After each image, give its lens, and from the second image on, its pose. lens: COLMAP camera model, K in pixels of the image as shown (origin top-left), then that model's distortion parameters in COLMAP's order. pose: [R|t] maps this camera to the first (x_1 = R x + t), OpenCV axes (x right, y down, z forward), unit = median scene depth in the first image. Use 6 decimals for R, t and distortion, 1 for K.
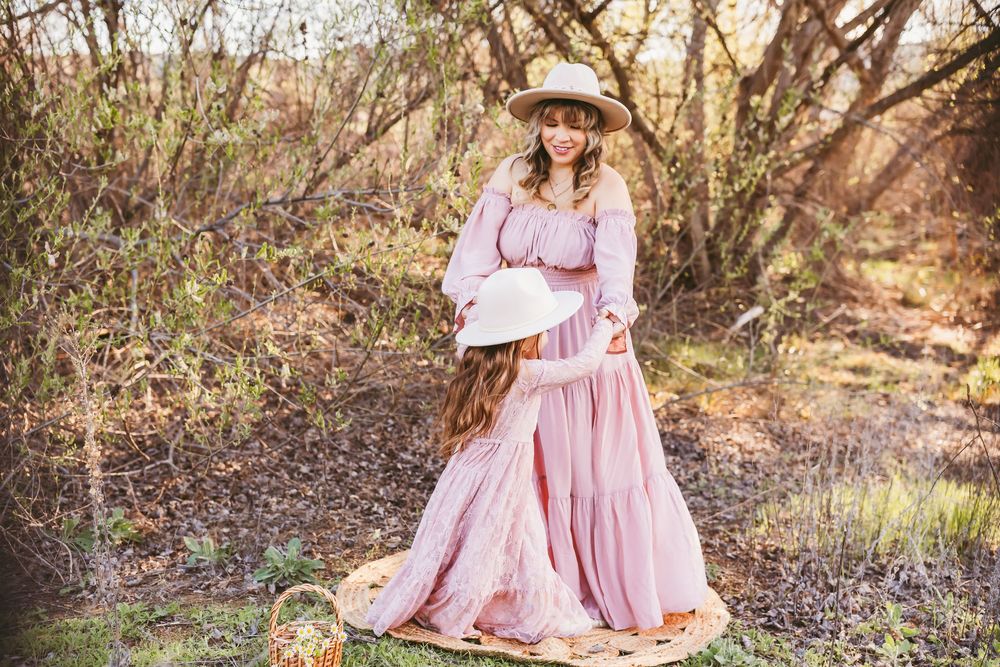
lens RADIAL K [[946.2, 0, 500.0], [0, 946.2, 333.5], [0, 0, 1]] dist [0.009114, -0.006336]
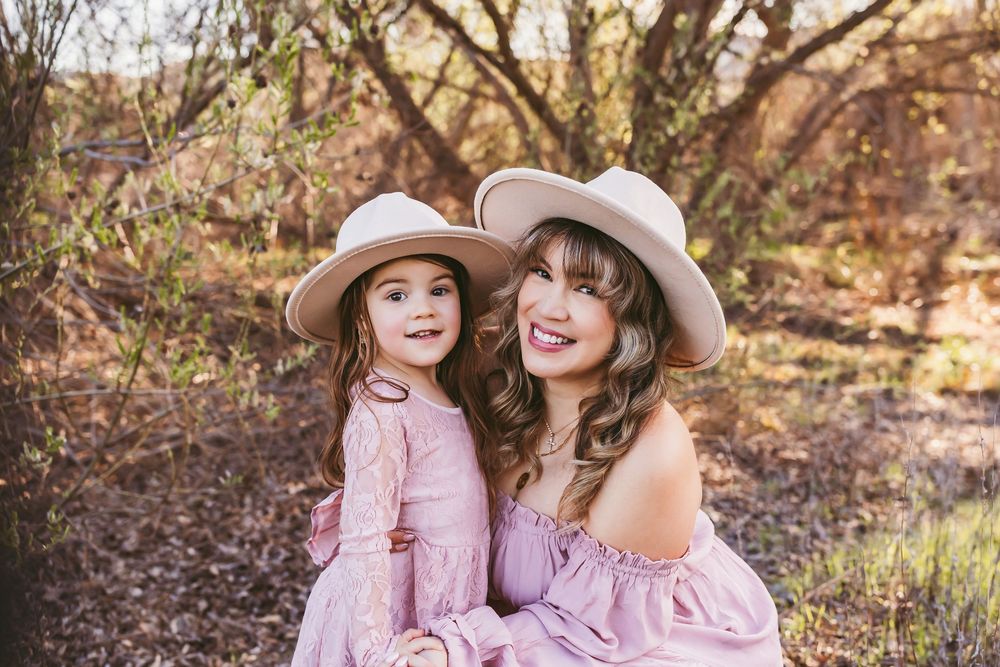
lens RADIAL K [[946.2, 0, 500.0], [0, 946.2, 333.5], [0, 0, 1]] dist [0.009114, -0.006336]
pose [[0.989733, -0.075814, 0.121167, 0.016677], [0.078336, 0.996796, -0.016187, 0.007979], [-0.119552, 0.025513, 0.992500, 0.325037]]
